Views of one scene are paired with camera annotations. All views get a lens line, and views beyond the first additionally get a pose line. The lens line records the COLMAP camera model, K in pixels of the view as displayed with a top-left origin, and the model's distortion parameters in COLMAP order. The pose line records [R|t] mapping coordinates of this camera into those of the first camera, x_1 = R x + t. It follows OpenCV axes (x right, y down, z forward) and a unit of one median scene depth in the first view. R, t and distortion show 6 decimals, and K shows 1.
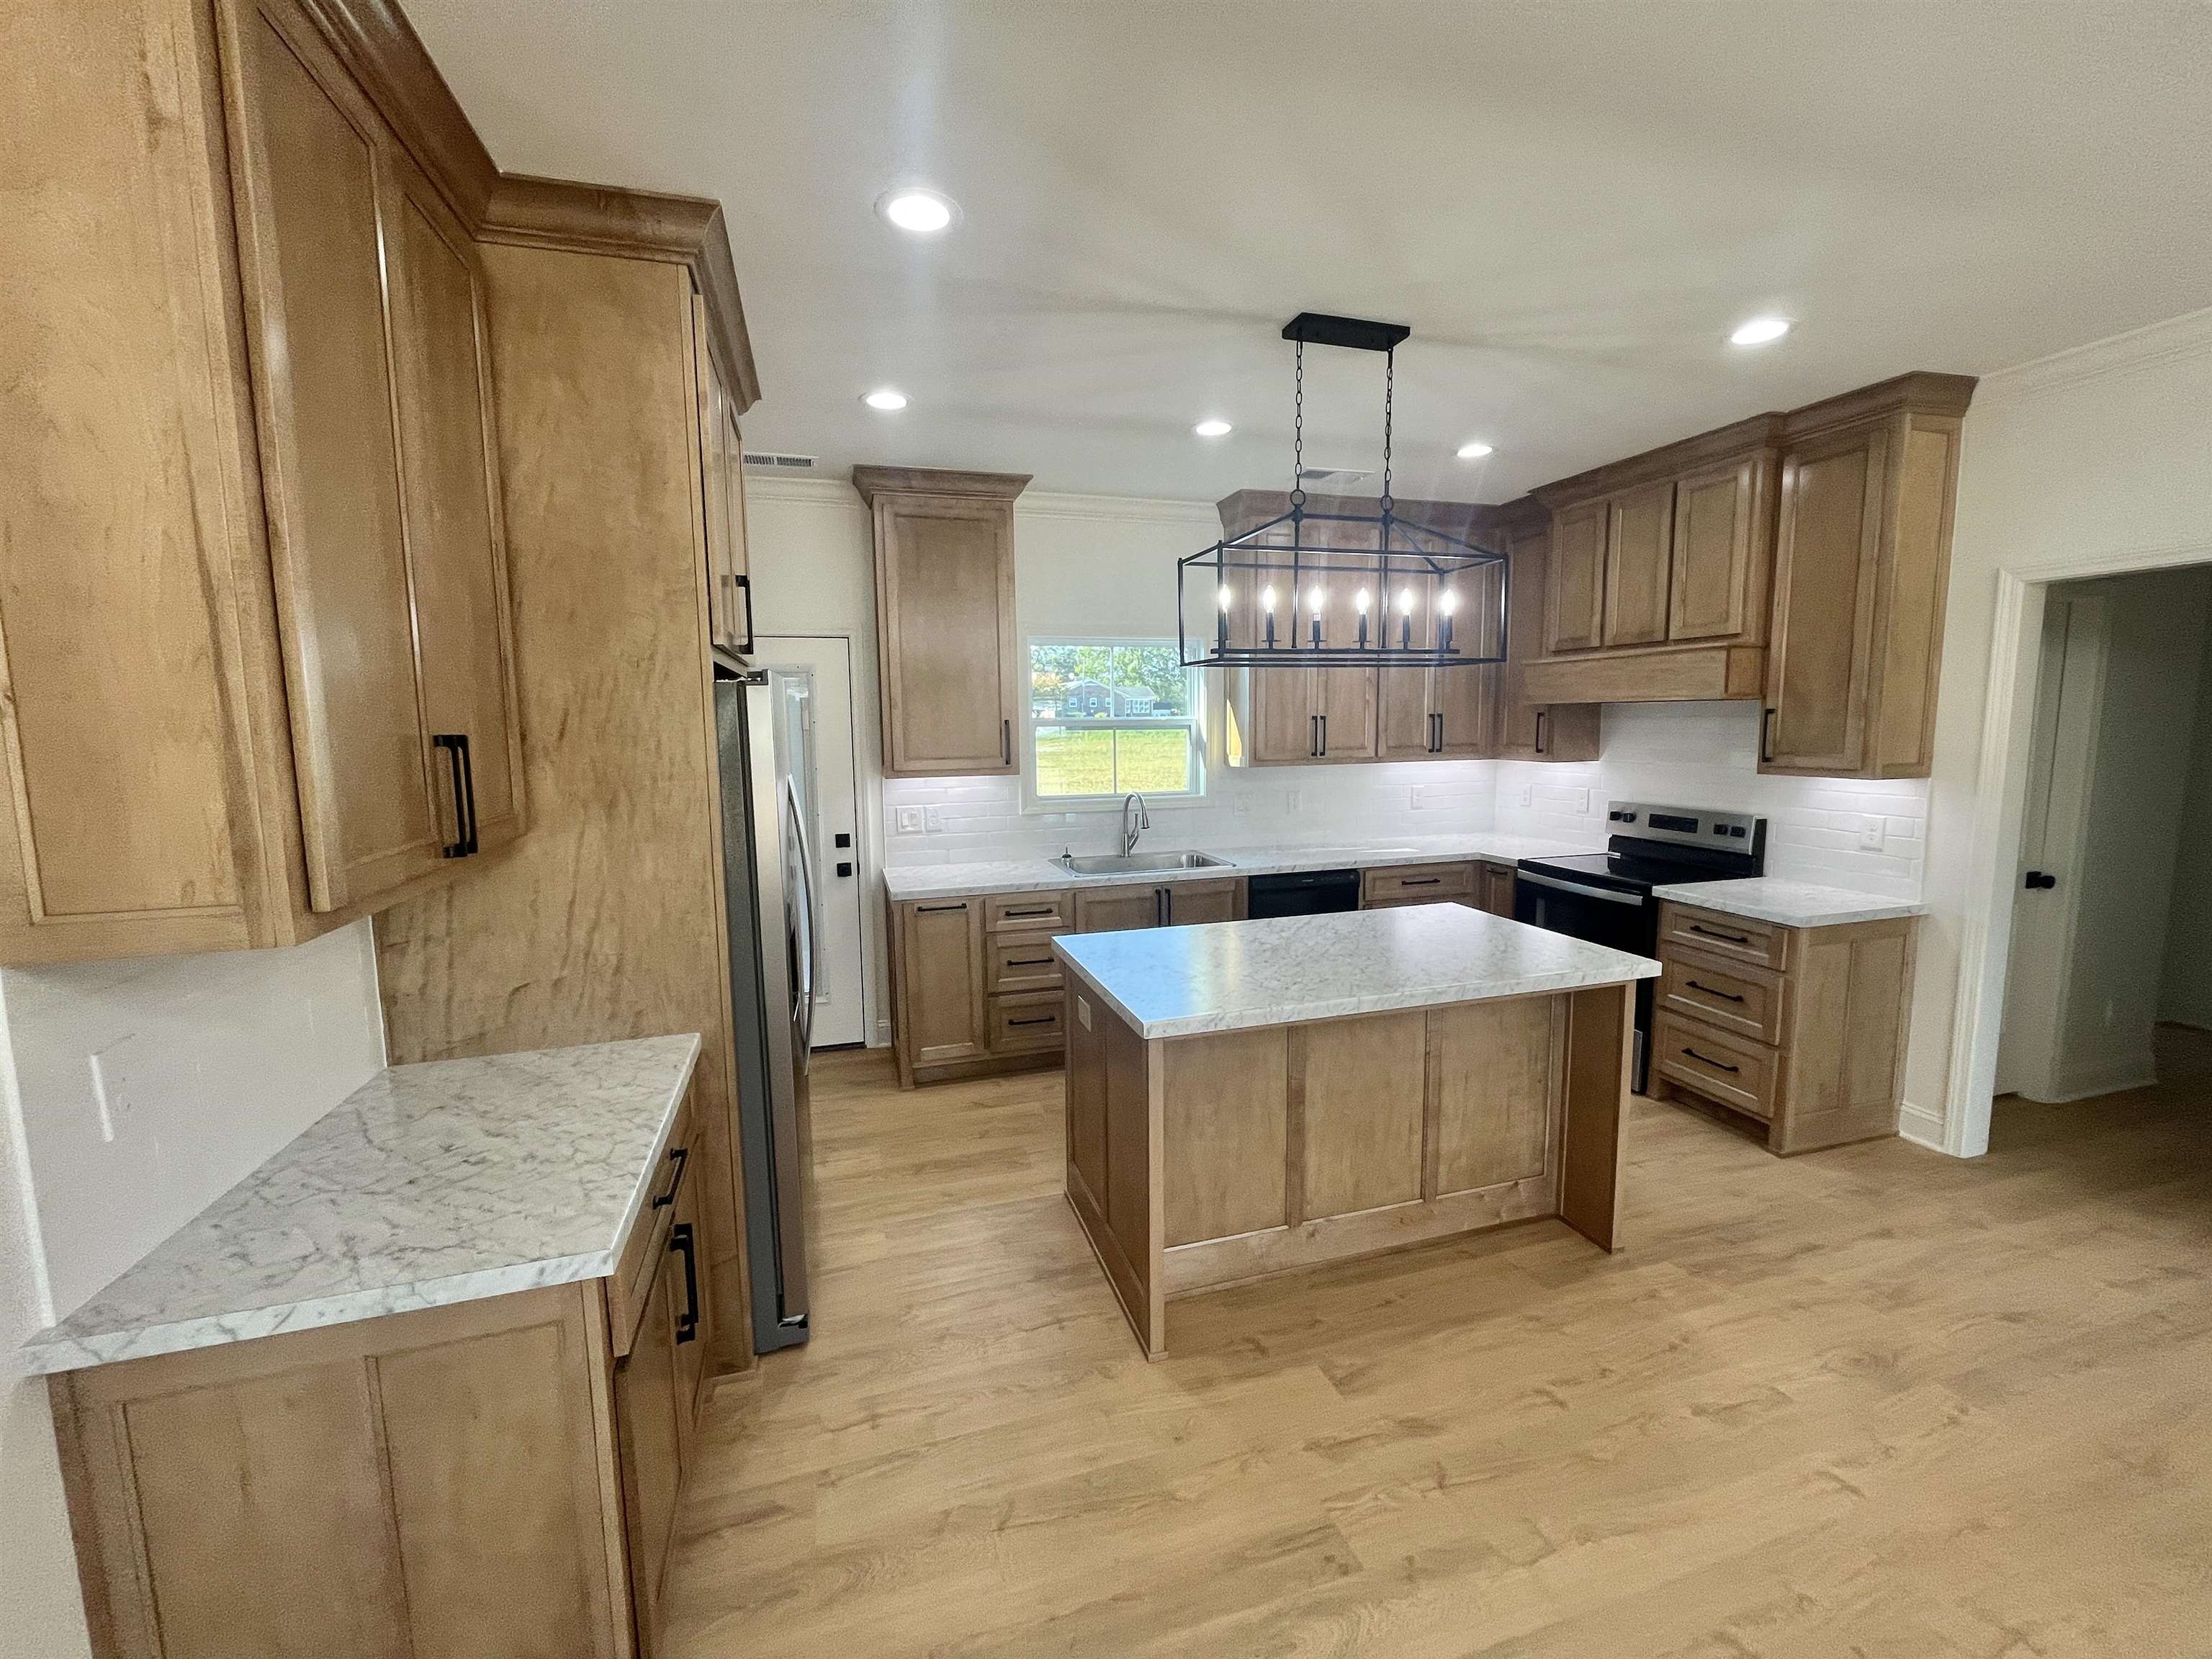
lens RADIAL K [[893.7, 0, 1092.8], [0, 893.7, 820.2], [0, 0, 1]] dist [-0.000652, -0.000877]
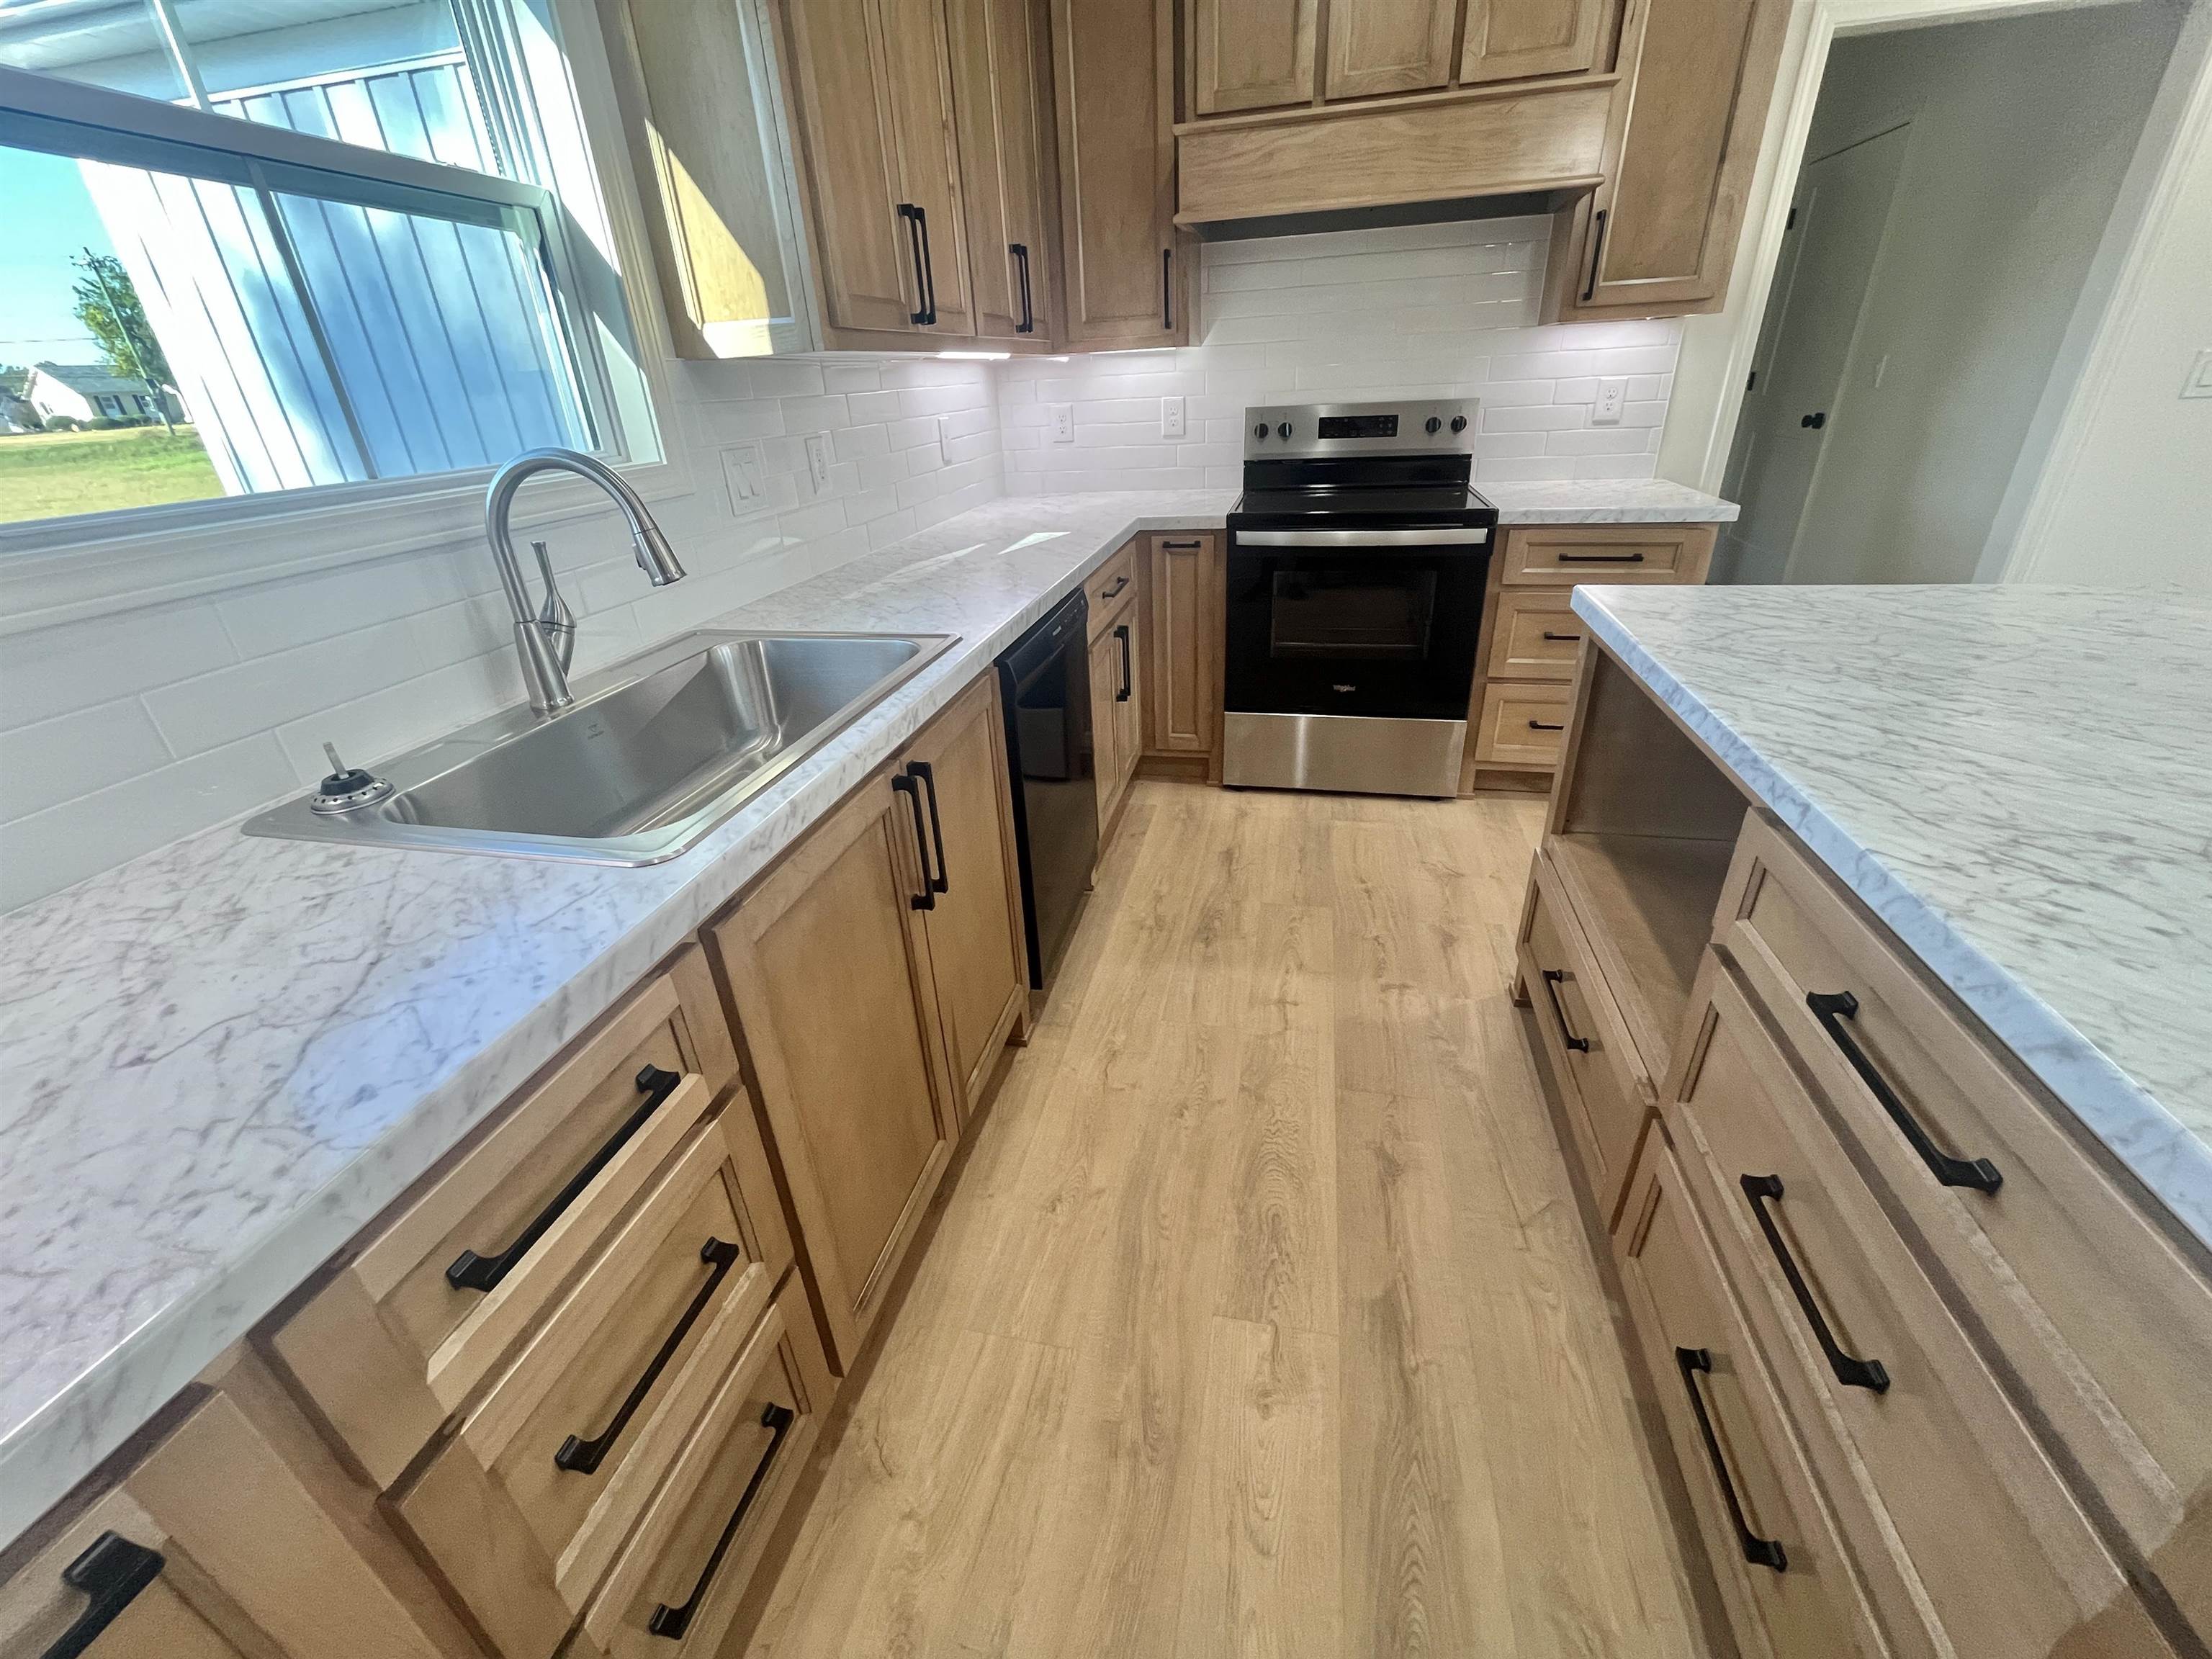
lens RADIAL K [[893.7, 0, 1096.2], [0, 893.7, 815.8], [0, 0, 1]] dist [-0.000652, -0.000877]
pose [[0.489876, -0.395180, 0.777081, -0.161915], [0.142742, 0.915689, 0.375684, -0.013456], [-0.860027, -0.073117, 0.504982, 1.033581]]
